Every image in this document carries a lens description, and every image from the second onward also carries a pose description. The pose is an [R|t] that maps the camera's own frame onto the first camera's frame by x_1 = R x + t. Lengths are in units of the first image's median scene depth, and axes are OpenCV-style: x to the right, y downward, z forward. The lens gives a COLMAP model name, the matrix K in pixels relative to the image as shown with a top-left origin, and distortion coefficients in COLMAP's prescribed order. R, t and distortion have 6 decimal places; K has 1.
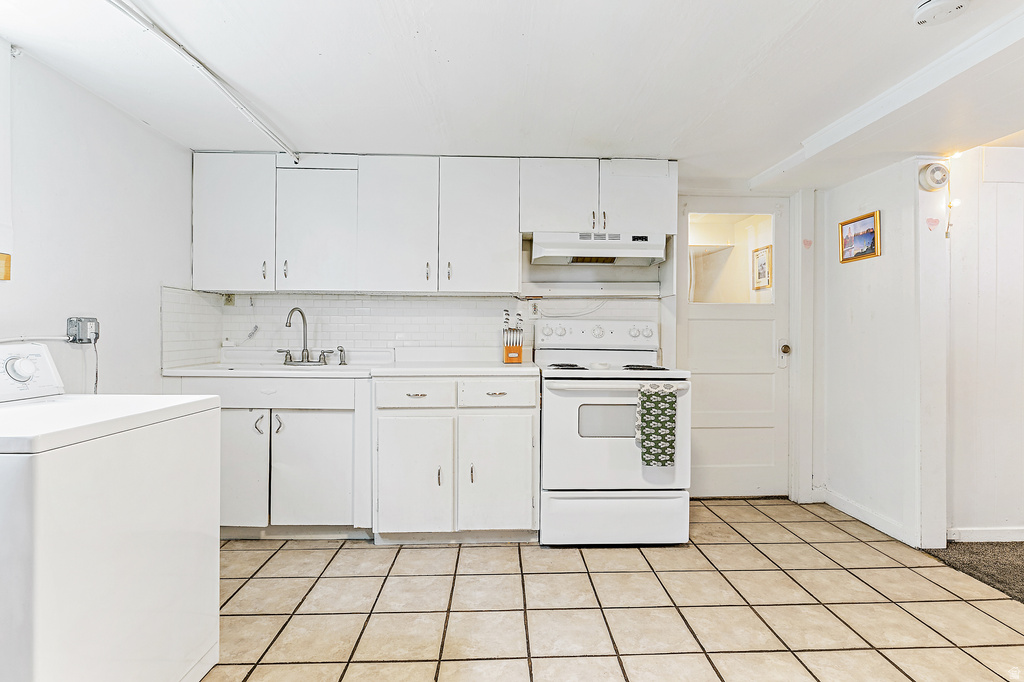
lens RADIAL K [[505.7, 0, 514.8], [0, 505.7, 340.7], [0, 0, 1]] dist [-0.003479, -0.000269]
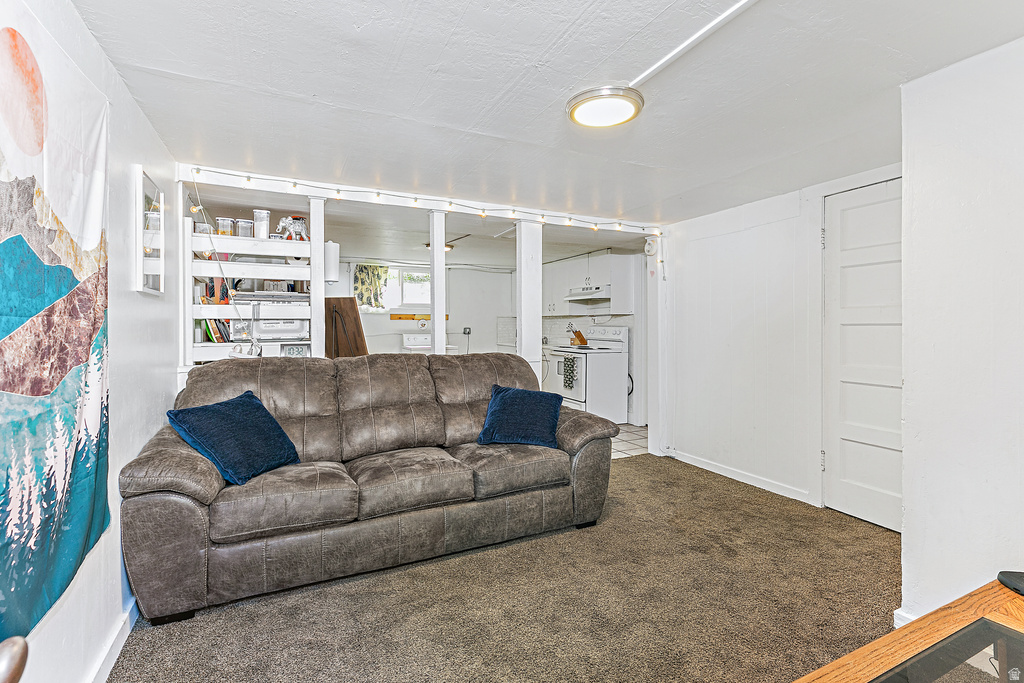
lens RADIAL K [[472.7, 0, 512.8], [0, 472.7, 332.8], [0, 0, 1]] dist [0.002749, 0.000193]
pose [[0.397261, 0.009929, -0.917652, 1.934841], [-0.013618, 0.999895, 0.004924, -0.020354], [0.917605, 0.010541, 0.397354, -0.115704]]
